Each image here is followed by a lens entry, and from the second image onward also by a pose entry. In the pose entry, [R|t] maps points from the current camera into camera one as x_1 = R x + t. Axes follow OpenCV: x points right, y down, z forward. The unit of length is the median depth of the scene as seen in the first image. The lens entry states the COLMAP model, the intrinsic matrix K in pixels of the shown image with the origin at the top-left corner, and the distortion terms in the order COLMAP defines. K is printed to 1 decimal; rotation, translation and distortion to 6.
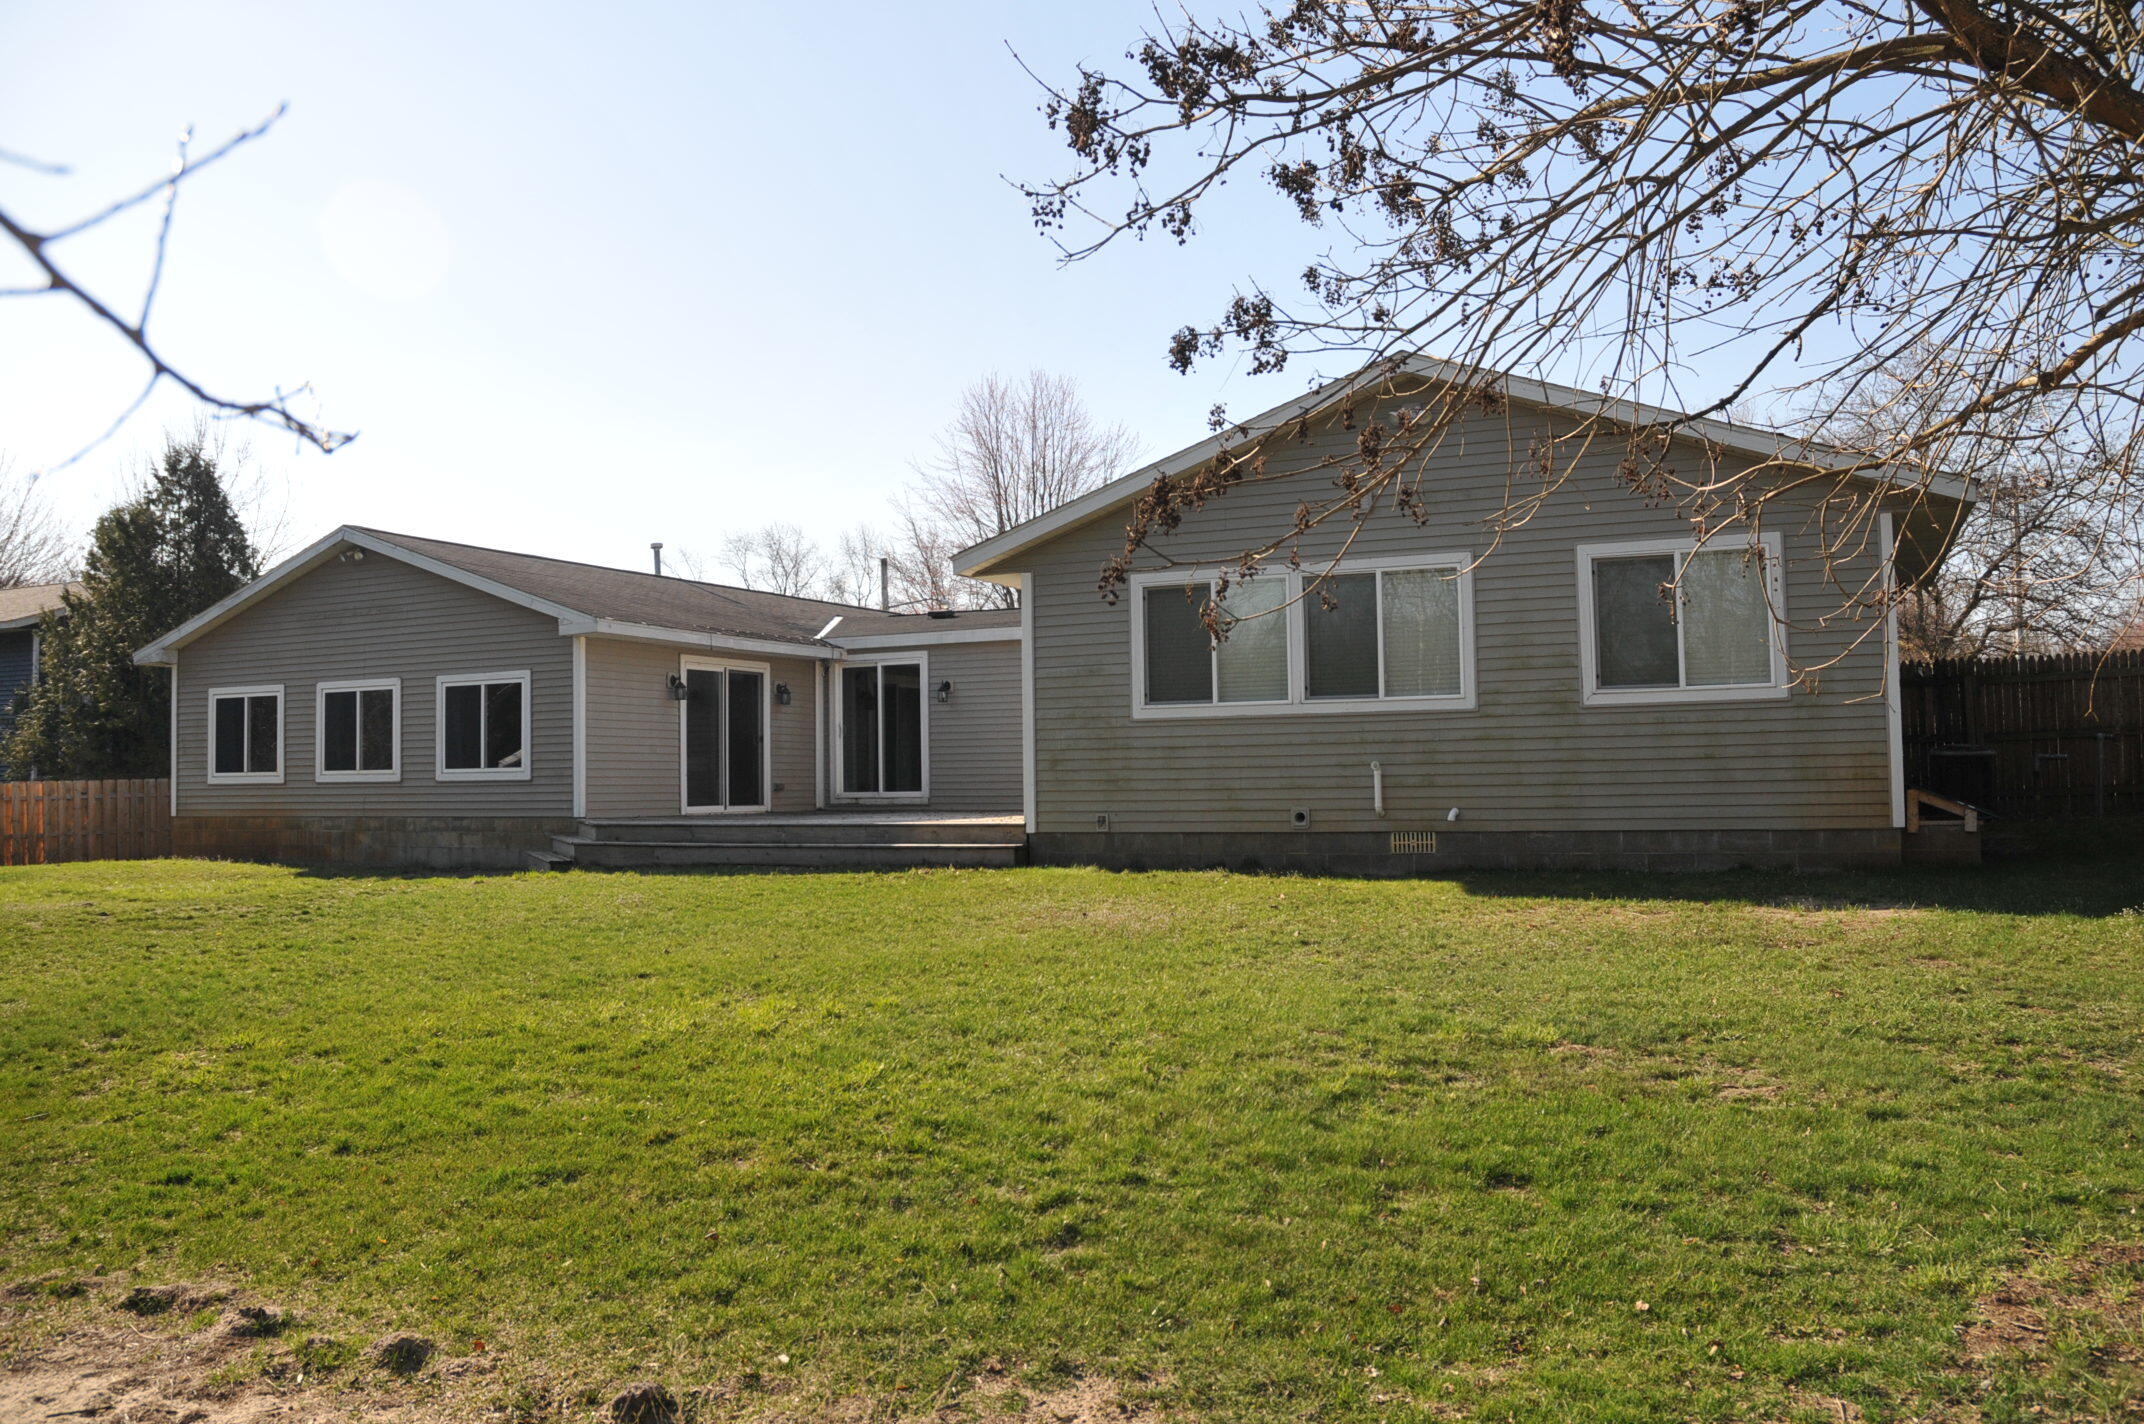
lens RADIAL K [[1667.0, 0, 1072.0], [0, 1667.0, 712.0], [0, 0, 1]] dist [-0.180792, 0.173905]
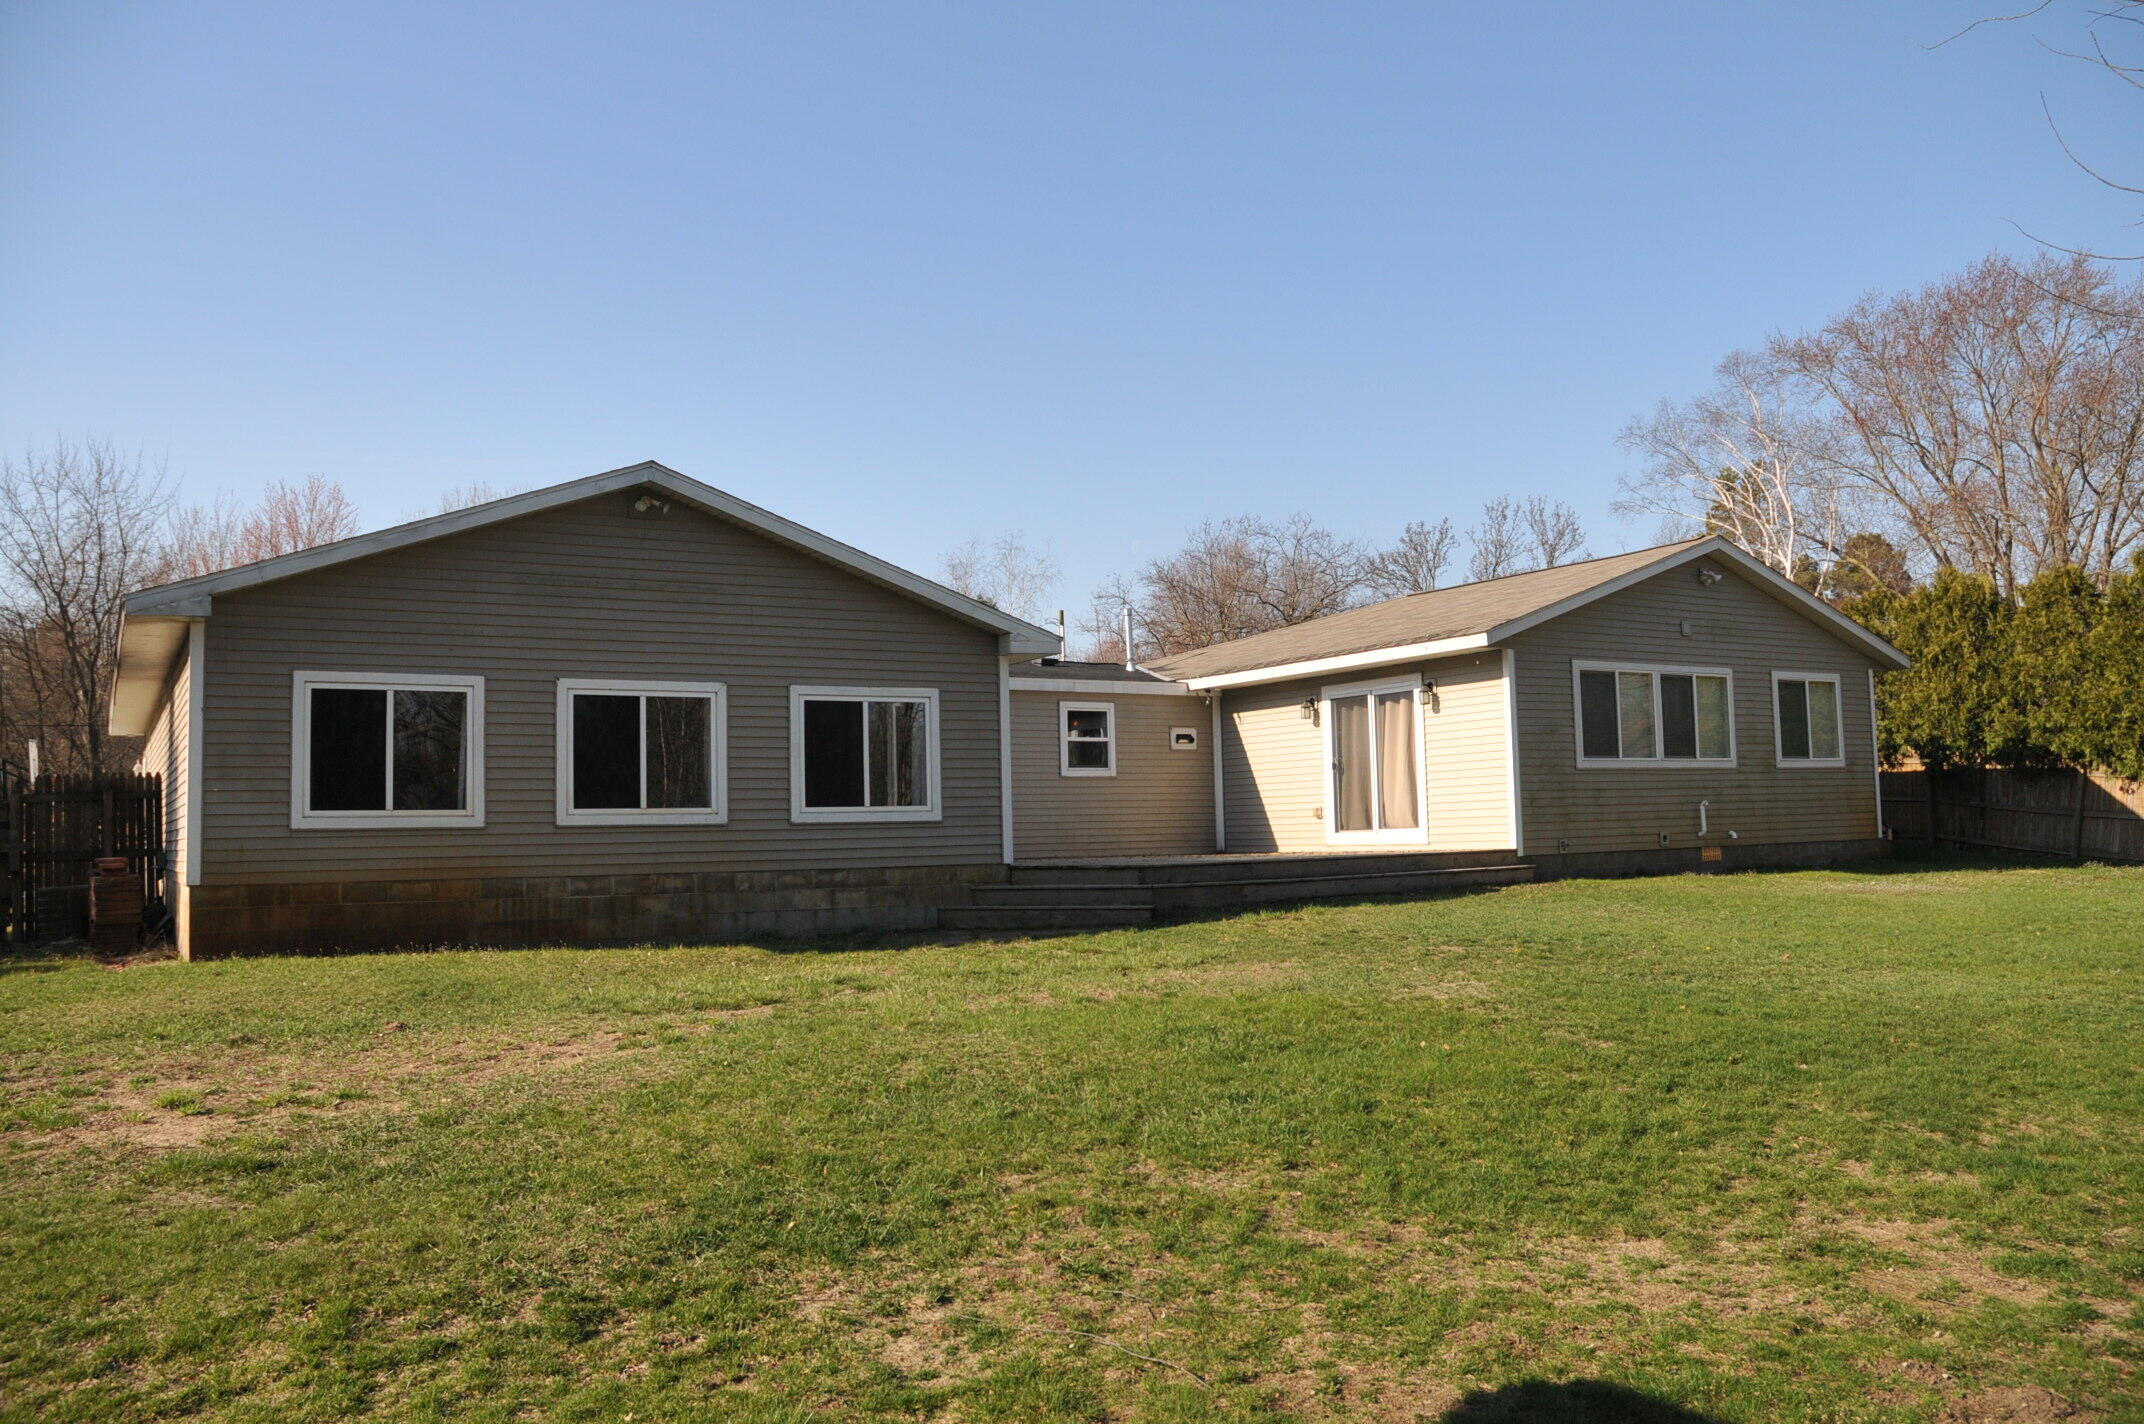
lens RADIAL K [[1667.0, 0, 1072.0], [0, 1667.0, 712.0], [0, 0, 1]] dist [-0.180792, 0.173905]
pose [[0.549178, 0.061809, 0.833416, -1.043044], [-0.018067, 0.997906, -0.062102, 0.039276], [-0.835510, 0.019048, 0.549145, 0.499051]]
